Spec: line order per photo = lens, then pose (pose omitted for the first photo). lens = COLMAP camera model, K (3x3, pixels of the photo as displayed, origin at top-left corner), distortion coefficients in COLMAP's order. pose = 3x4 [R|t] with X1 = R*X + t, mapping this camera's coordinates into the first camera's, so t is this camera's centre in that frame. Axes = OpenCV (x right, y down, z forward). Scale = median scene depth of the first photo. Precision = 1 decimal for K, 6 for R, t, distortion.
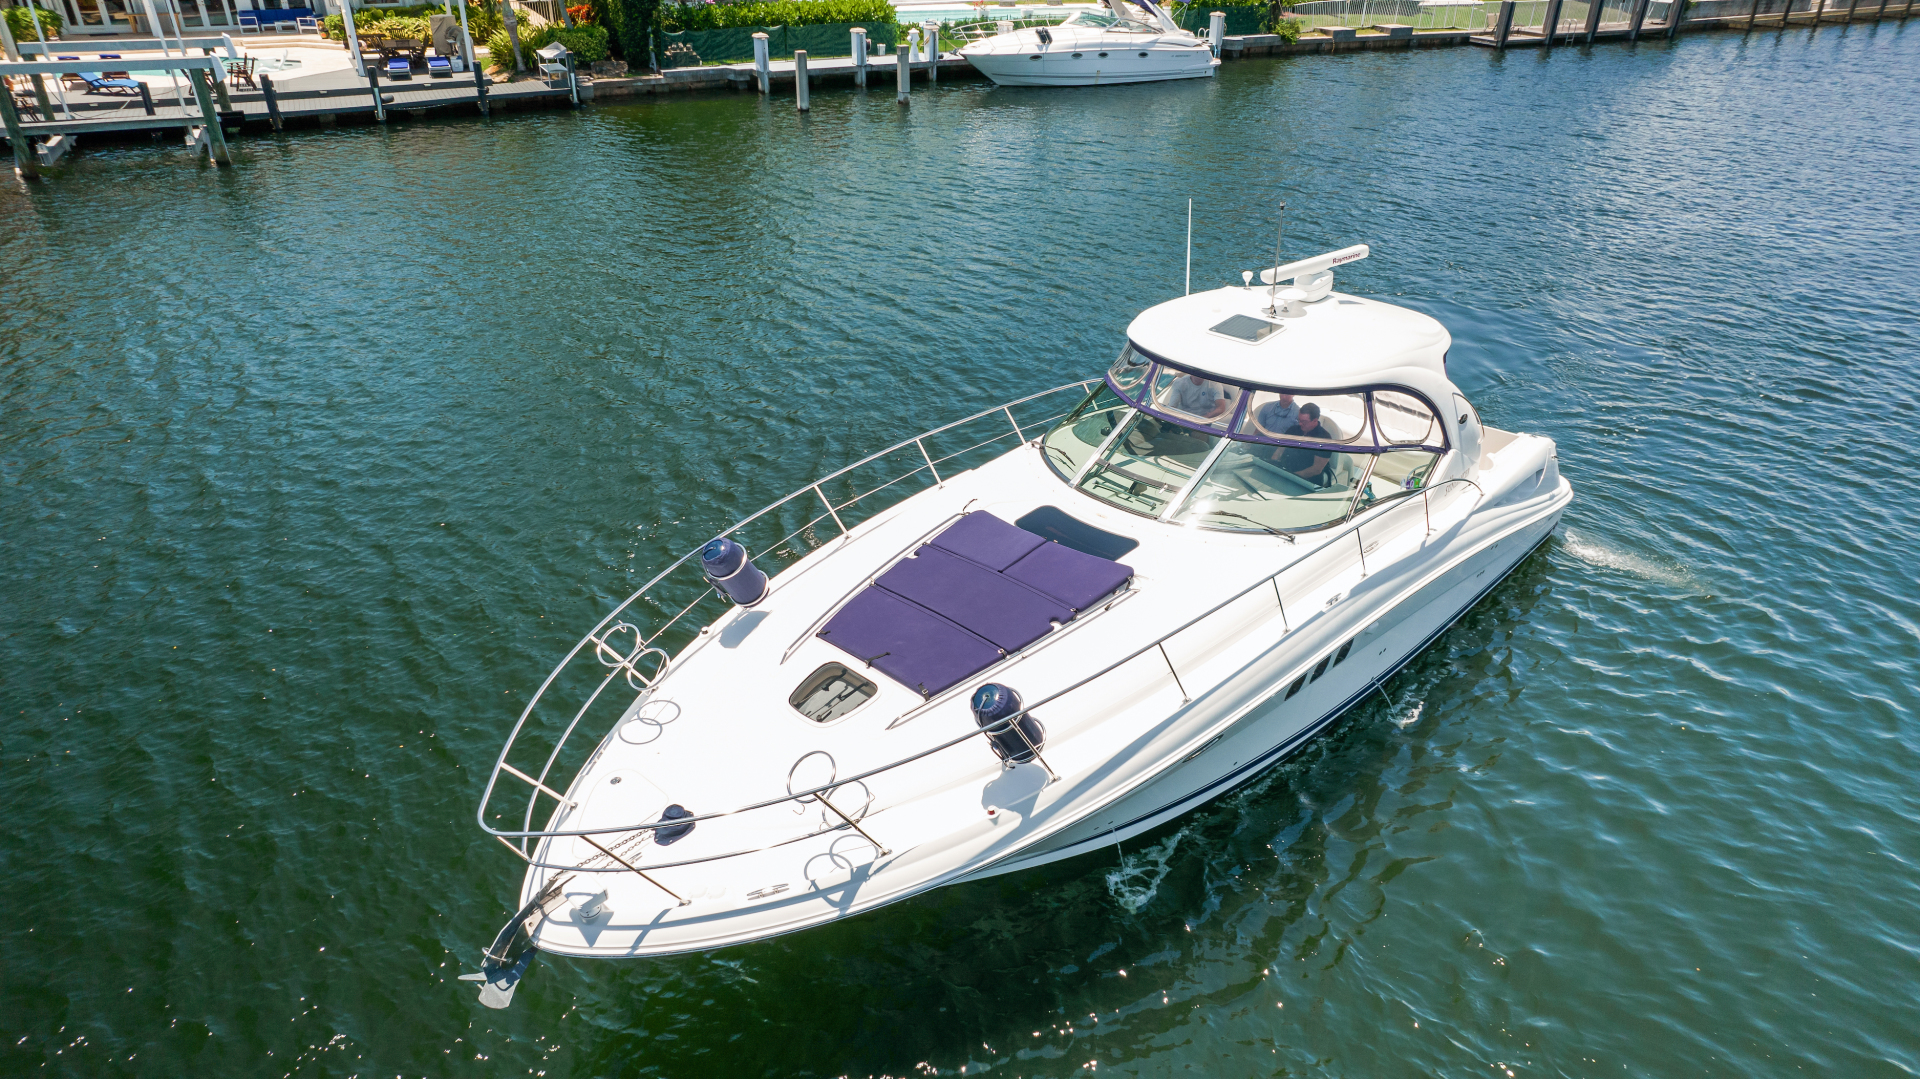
lens RADIAL K [[1217.1, 0, 972.8], [0, 1217.1, 537.7], [0, 0, 1]] dist [-0.055437, 0.057579]
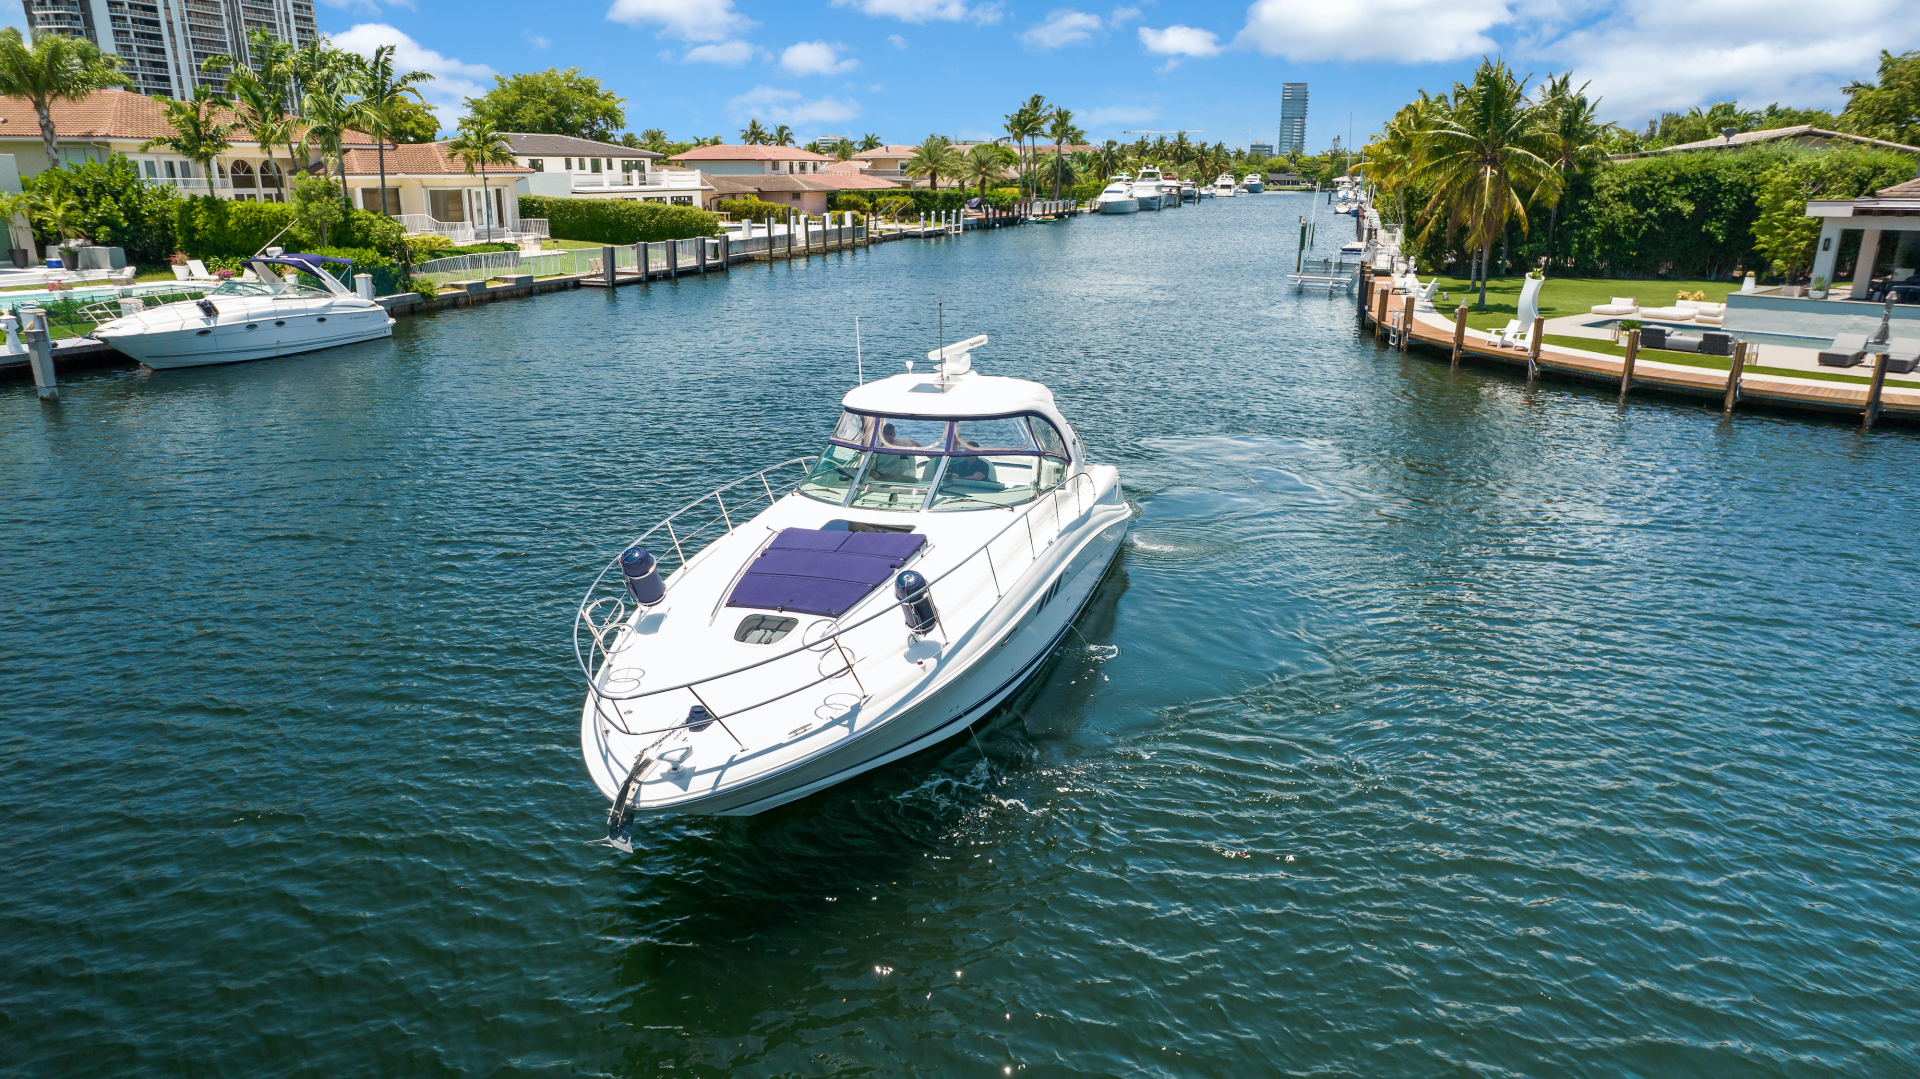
lens RADIAL K [[1217.1, 0, 972.8], [0, 1217.1, 537.7], [0, 0, 1]] dist [-0.055437, 0.057579]
pose [[0.895037, -0.132664, 0.425804, -0.417572], [0.211493, 0.966813, -0.143333, 0.241779], [-0.392658, 0.218343, 0.893390, -0.277782]]
